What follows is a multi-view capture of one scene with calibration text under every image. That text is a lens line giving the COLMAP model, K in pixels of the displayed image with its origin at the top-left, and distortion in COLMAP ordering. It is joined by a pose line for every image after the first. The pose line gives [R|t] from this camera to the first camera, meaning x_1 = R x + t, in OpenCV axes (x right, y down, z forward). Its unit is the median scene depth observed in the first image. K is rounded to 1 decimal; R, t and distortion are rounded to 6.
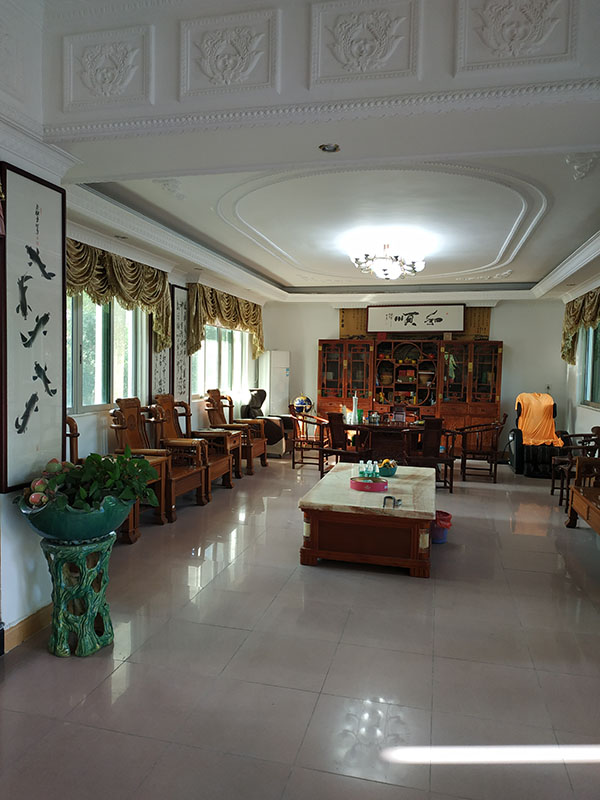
lens RADIAL K [[578.1, 0, 300.0], [0, 578.1, 400.0], [0, 0, 1]] dist [0.002803, -0.043456]
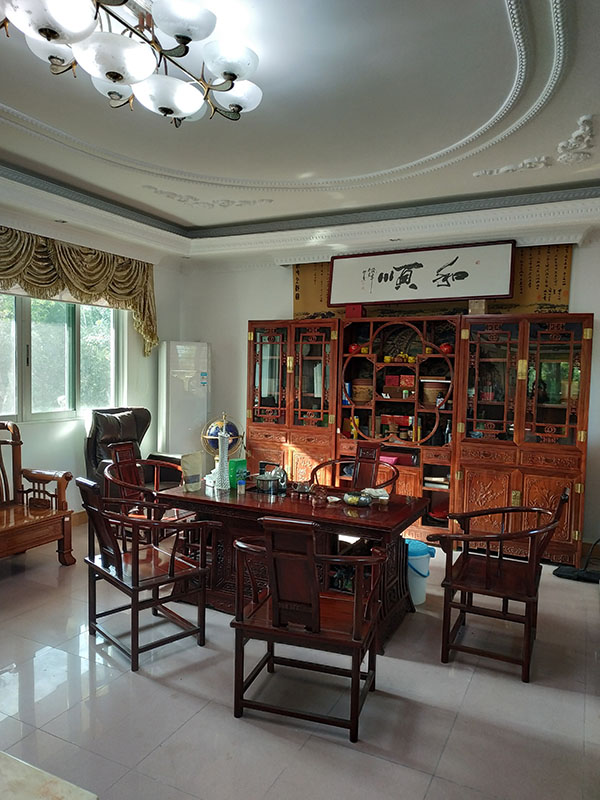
lens RADIAL K [[578.1, 0, 300.0], [0, 578.1, 400.0], [0, 0, 1]] dist [0.002803, -0.043456]
pose [[0.974110, 0.012155, -0.225748, 0.216279], [-0.014190, 0.999872, -0.007391, -0.024418], [0.225629, 0.010403, 0.974158, 0.474517]]
